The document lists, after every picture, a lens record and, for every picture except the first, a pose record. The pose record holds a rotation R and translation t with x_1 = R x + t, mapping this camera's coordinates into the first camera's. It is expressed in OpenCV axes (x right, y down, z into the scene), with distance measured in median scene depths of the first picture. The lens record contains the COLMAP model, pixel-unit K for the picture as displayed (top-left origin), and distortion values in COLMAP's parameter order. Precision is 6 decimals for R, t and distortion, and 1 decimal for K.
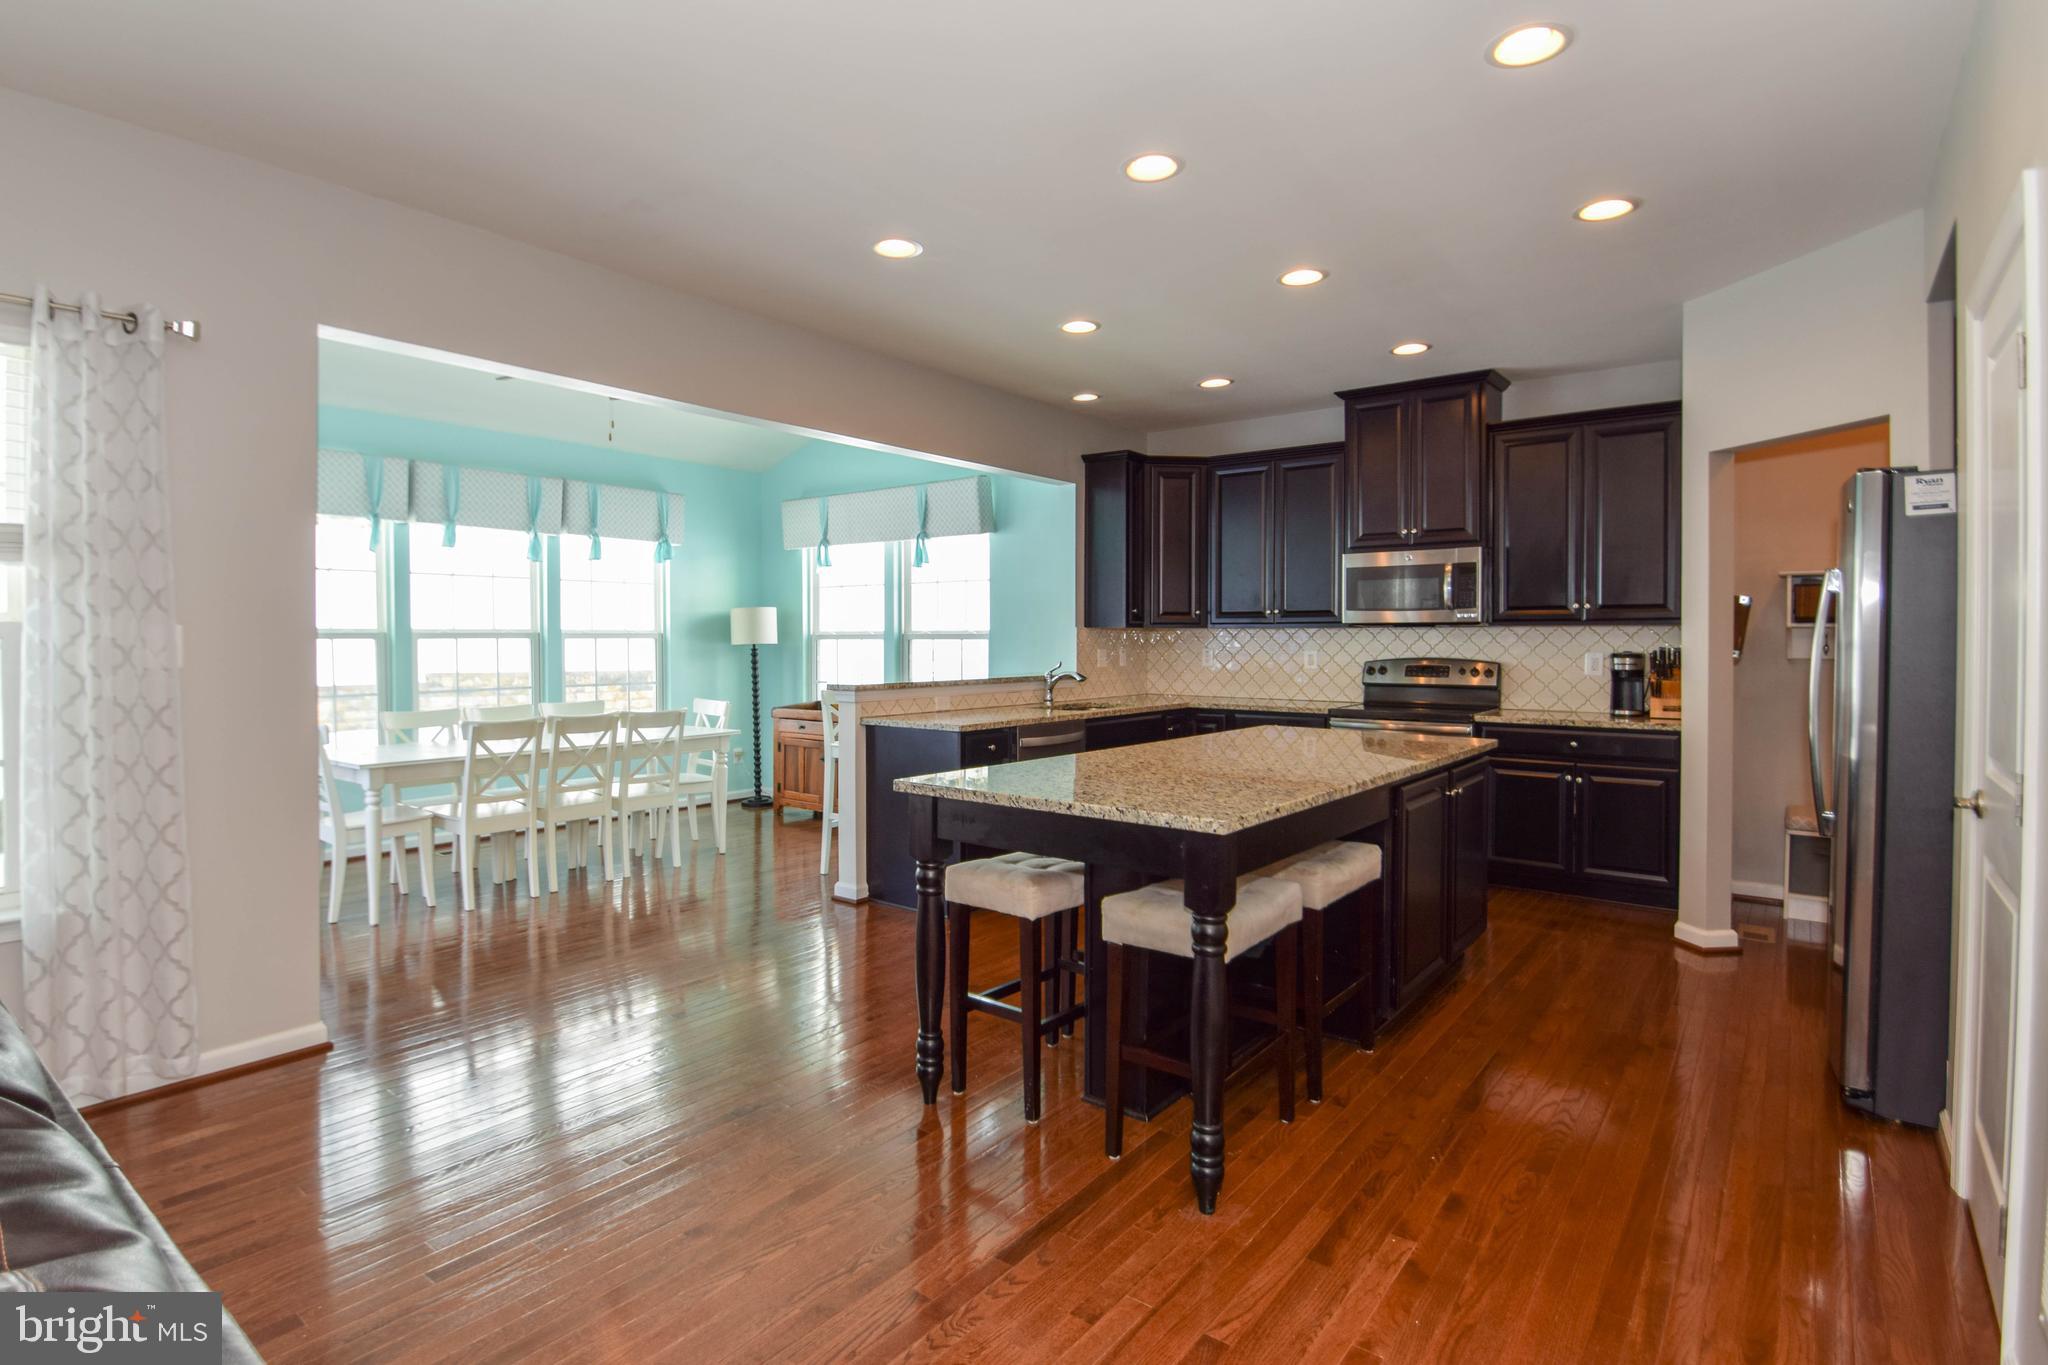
lens RADIAL K [[1003.5, 0, 1018.6], [0, 1003.5, 648.6], [0, 0, 1]] dist [-0.001138, -0.000584]
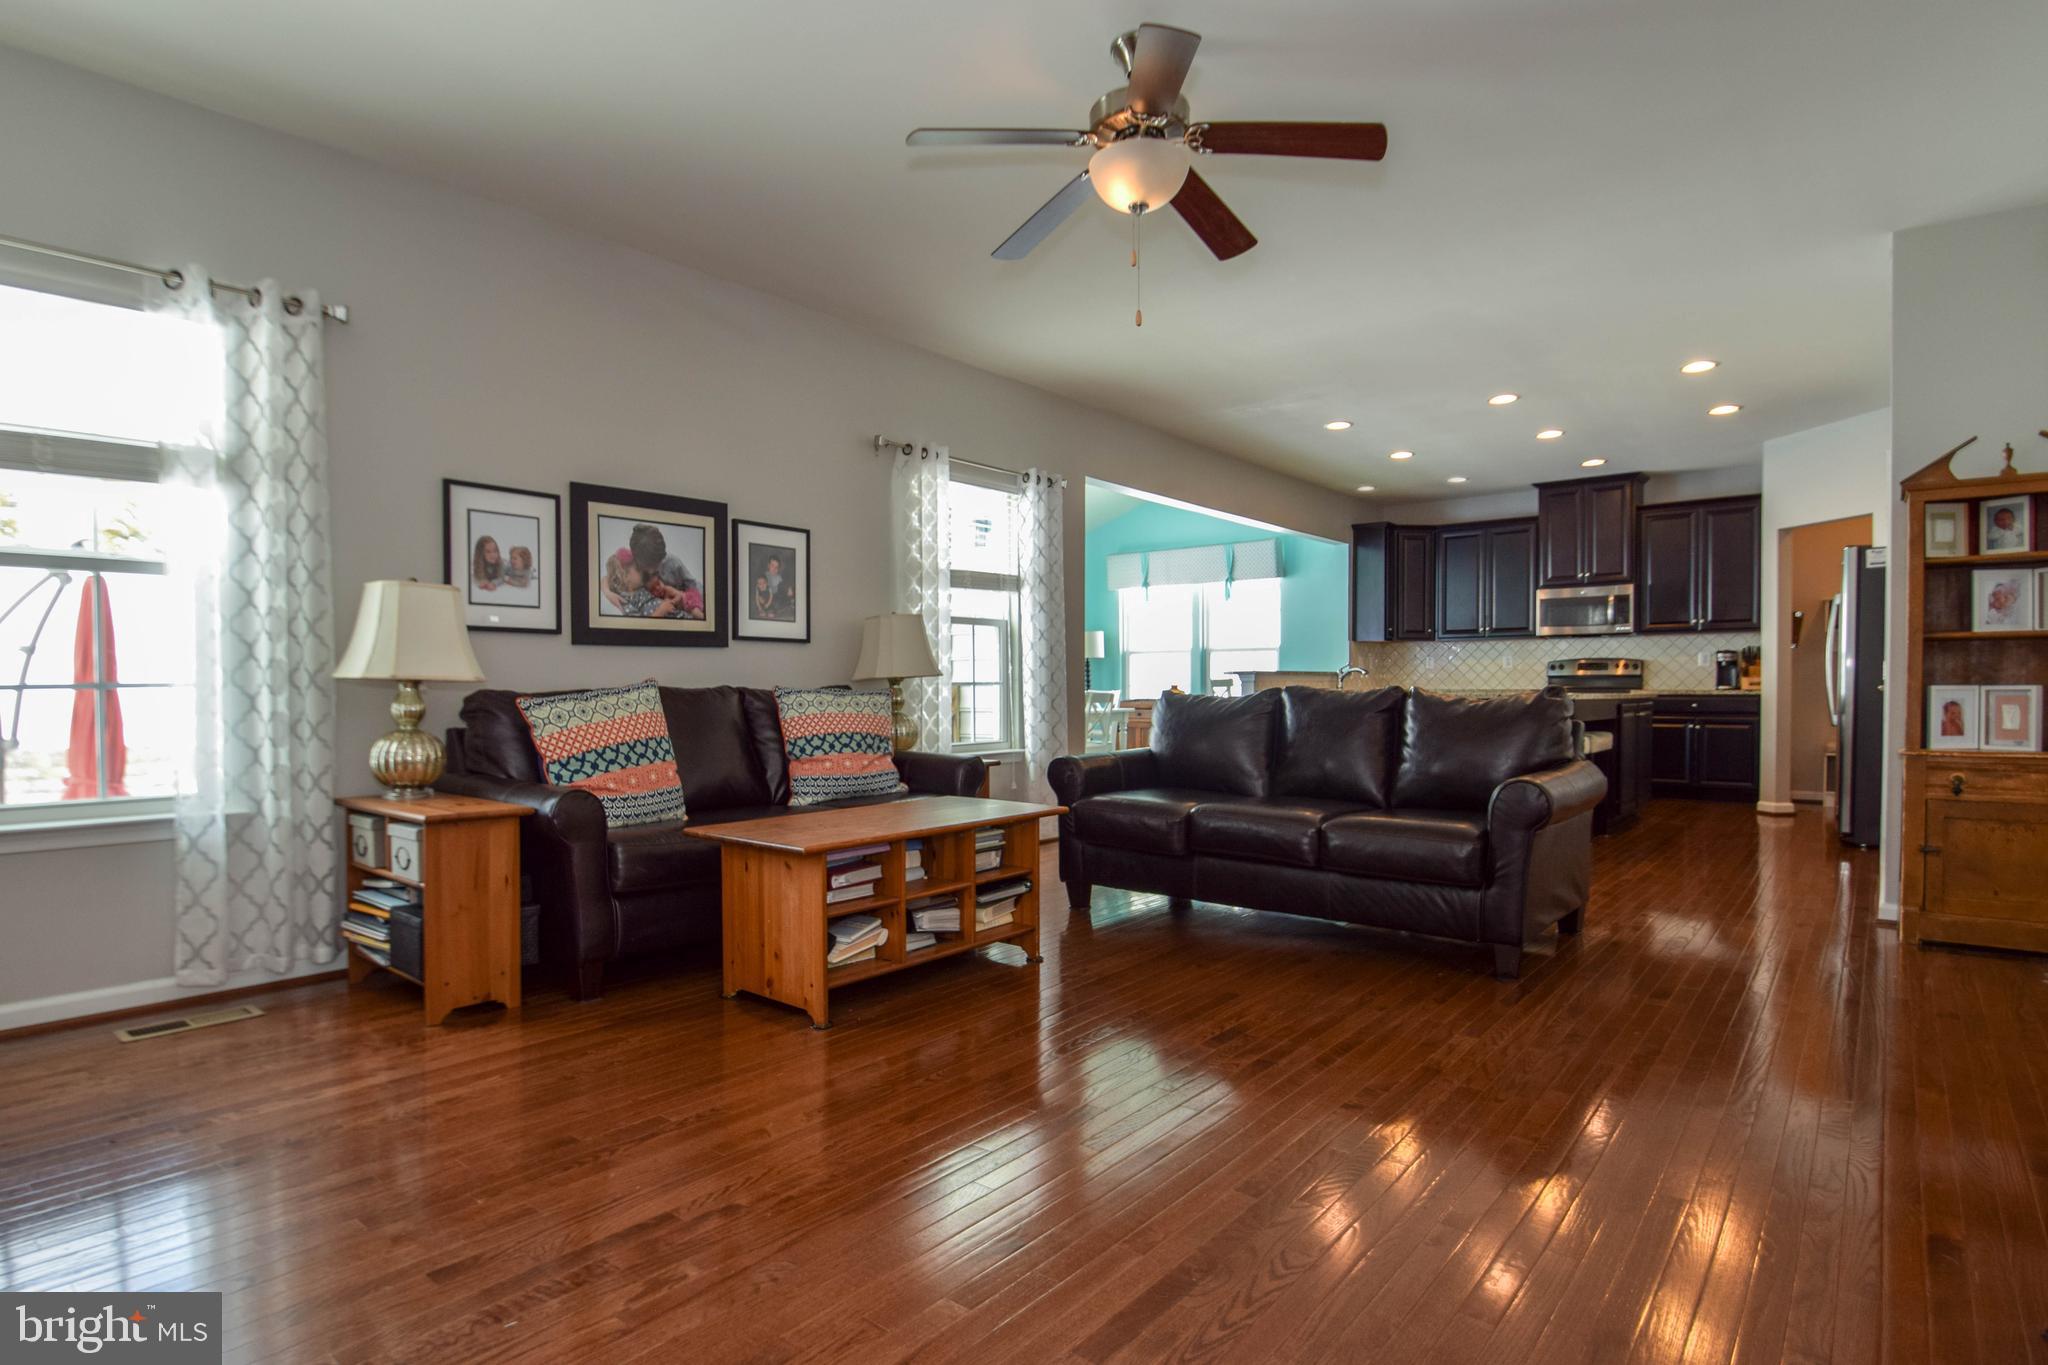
lens RADIAL K [[1039.7, 0, 1026.1], [0, 1039.7, 712.1], [0, 0, 1]] dist [-0.020475, -0.000354]
pose [[0.999527, -0.004645, -0.030386, -0.430746], [0.005079, 0.999886, 0.014224, 0.069012], [0.030317, -0.014372, 0.999437, -0.631939]]
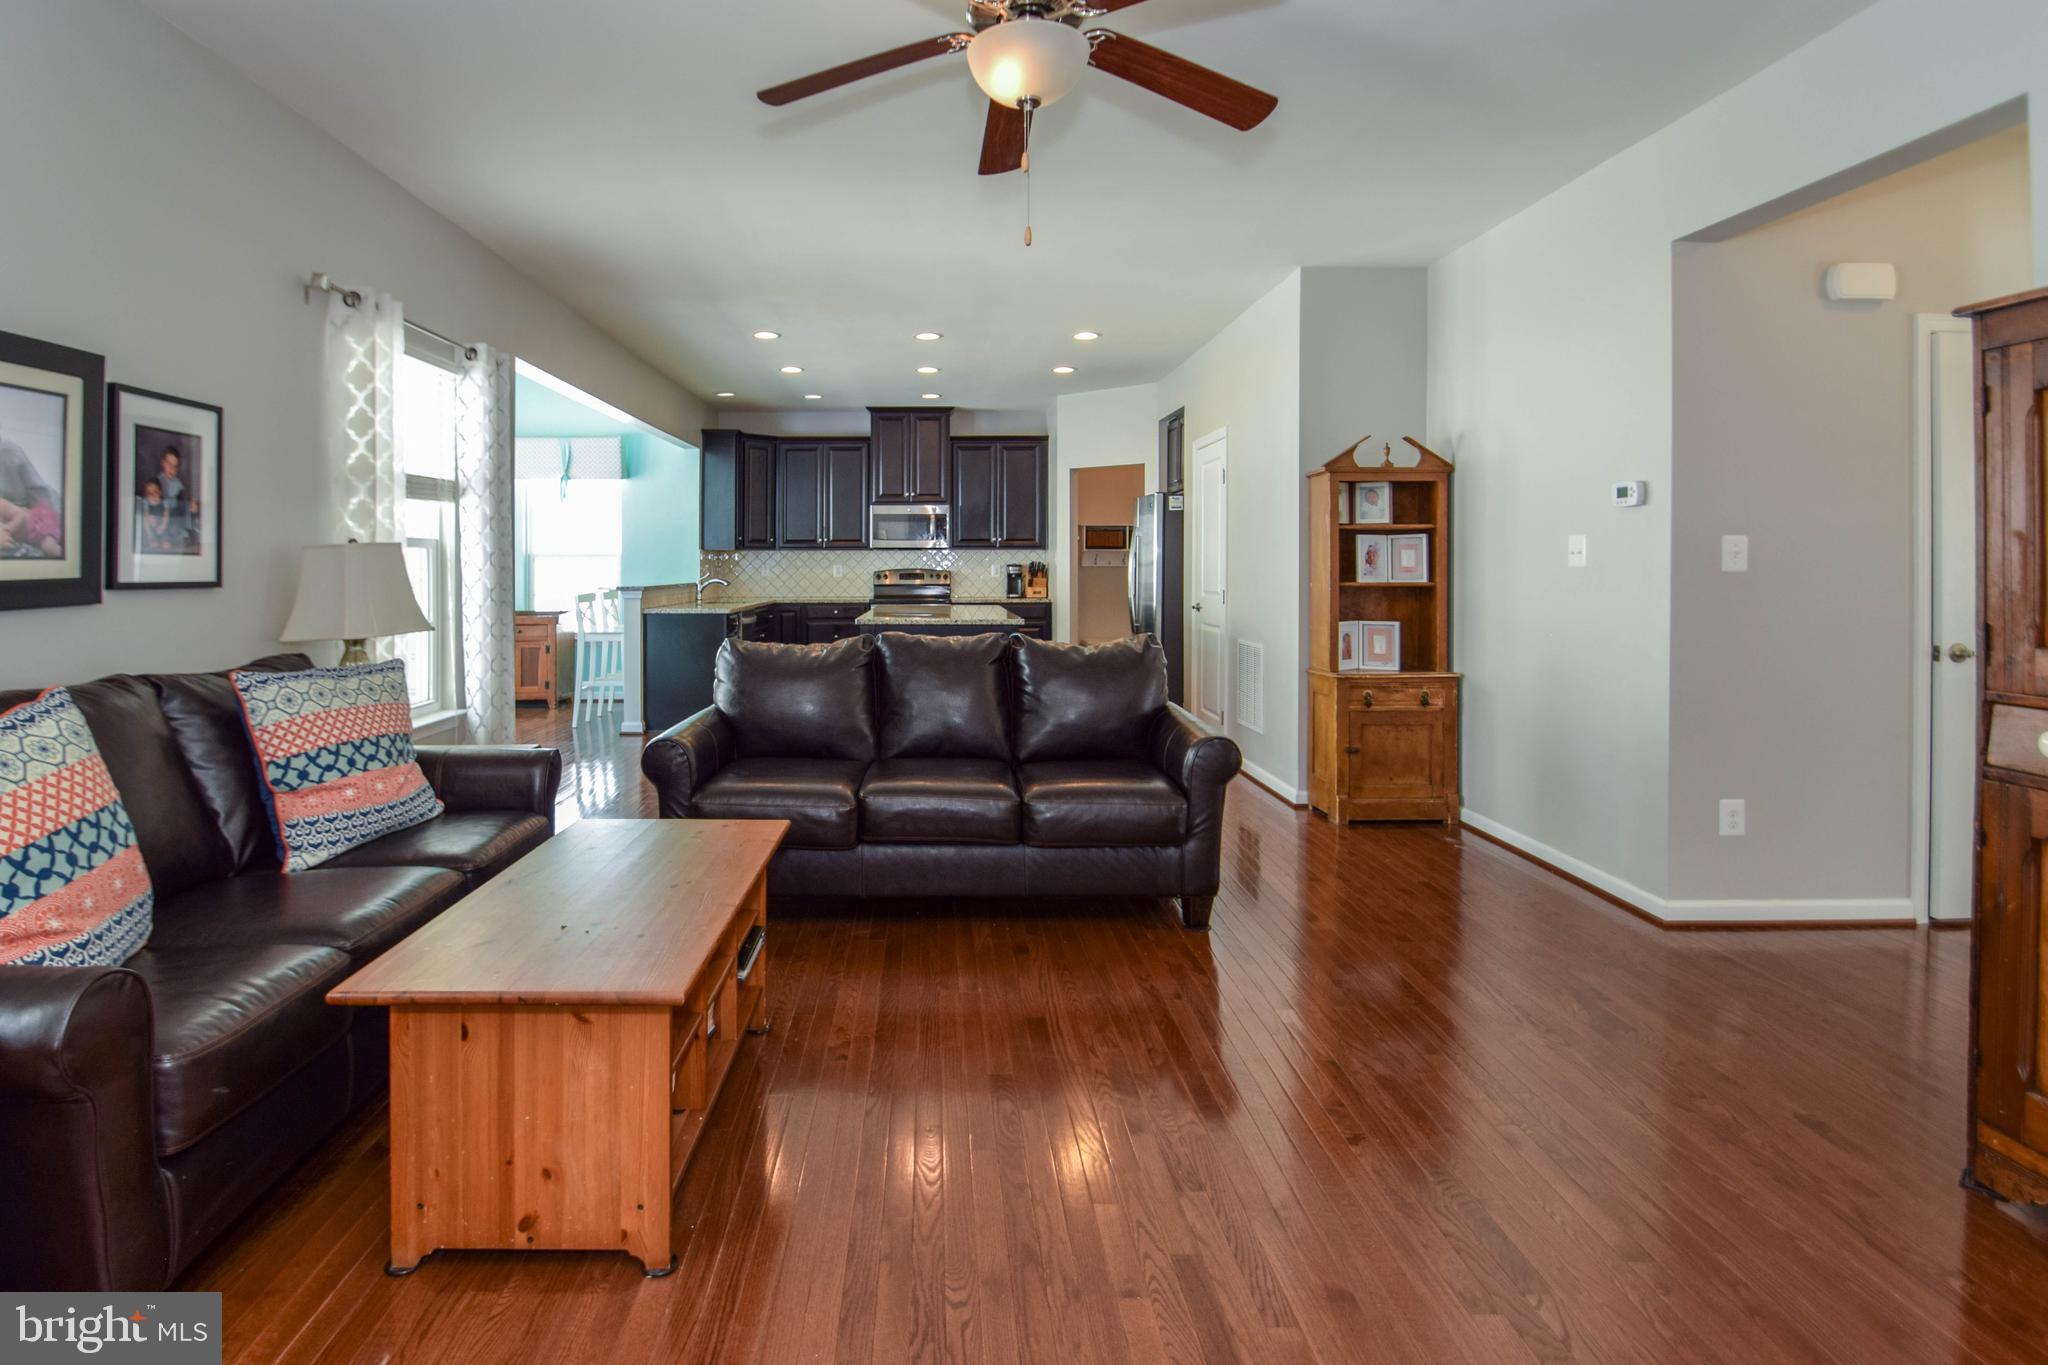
lens RADIAL K [[1039.7, 0, 931.8], [0, 1039.7, 571.4], [0, 0, 1]] dist [-0.004563, -0.000748]
pose [[0.788365, -0.006599, 0.615173, -0.681768], [0.009468, 0.999954, -0.001407, 0.018039], [-0.615135, 0.006934, 0.788391, -0.423602]]
